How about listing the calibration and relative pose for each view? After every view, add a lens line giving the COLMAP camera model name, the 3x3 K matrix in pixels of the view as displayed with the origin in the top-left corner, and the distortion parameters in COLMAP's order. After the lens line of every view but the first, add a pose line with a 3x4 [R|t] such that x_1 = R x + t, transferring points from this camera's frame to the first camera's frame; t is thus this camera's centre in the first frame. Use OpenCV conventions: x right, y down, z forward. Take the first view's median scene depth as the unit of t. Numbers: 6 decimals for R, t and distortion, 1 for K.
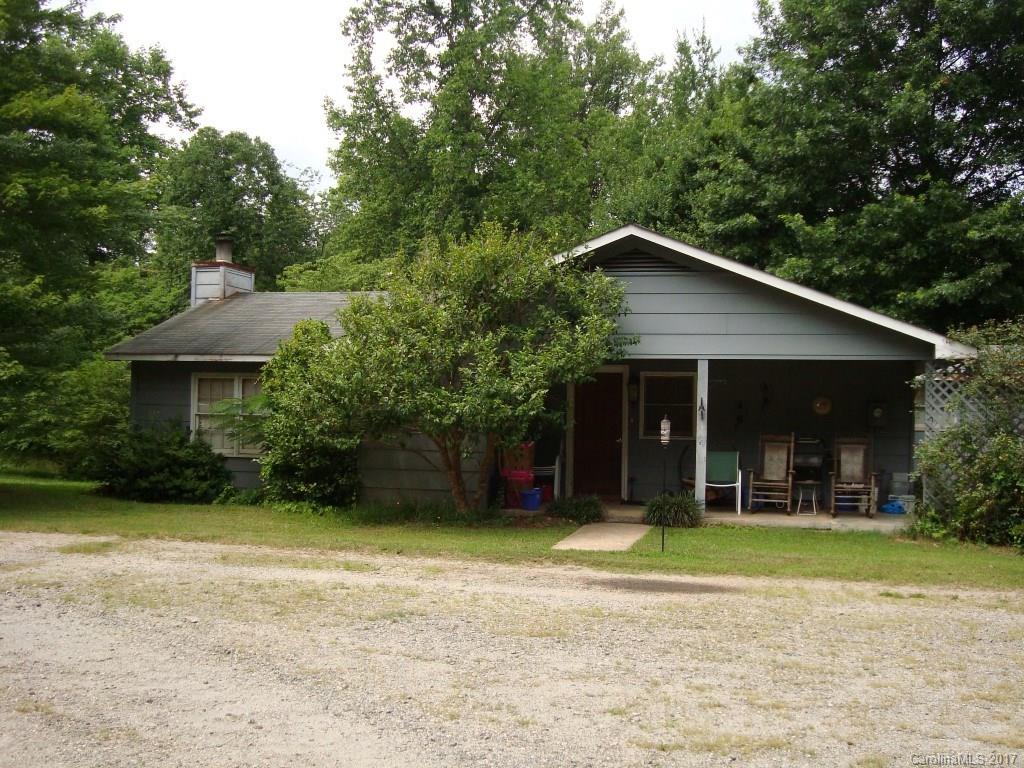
lens RADIAL K [[1192.5, 0, 512.0], [0, 1192.5, 384.0], [0, 0, 1]] dist [-0.136498, 0.011529]
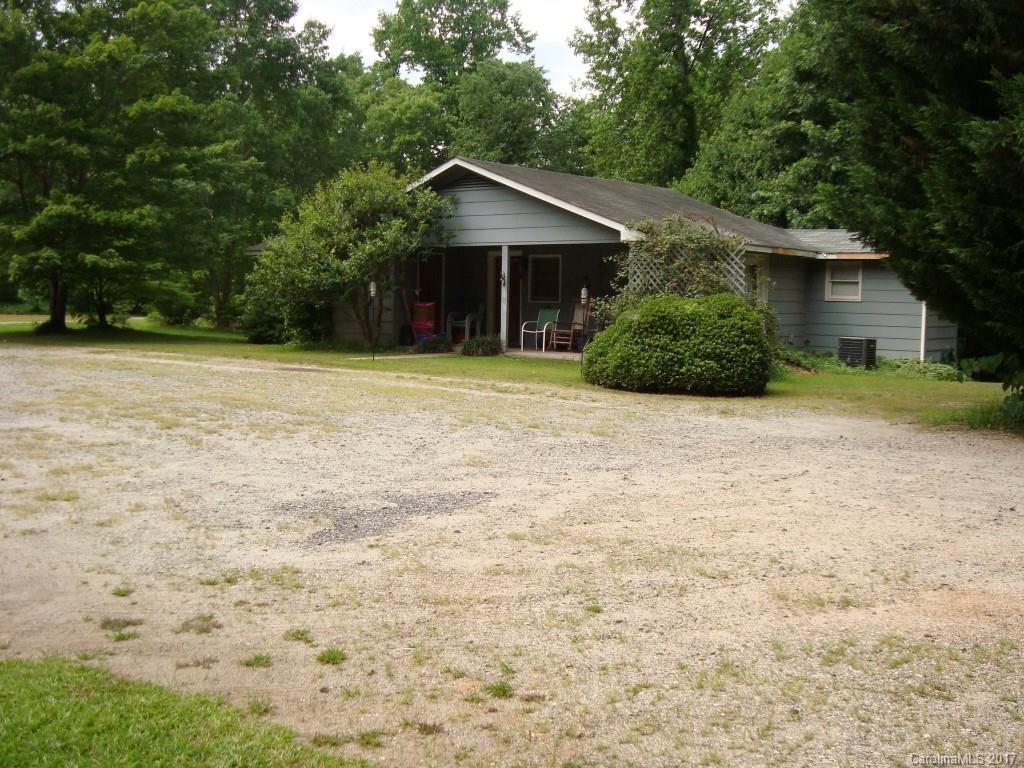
lens RADIAL K [[1192.5, 0, 512.0], [0, 1192.5, 384.0], [0, 0, 1]] dist [-0.136498, 0.011529]
pose [[0.914808, 0.025190, -0.403103, 0.637068], [0.010937, 0.996142, 0.087072, 0.018470], [0.403741, -0.084063, 0.911003, -0.299700]]
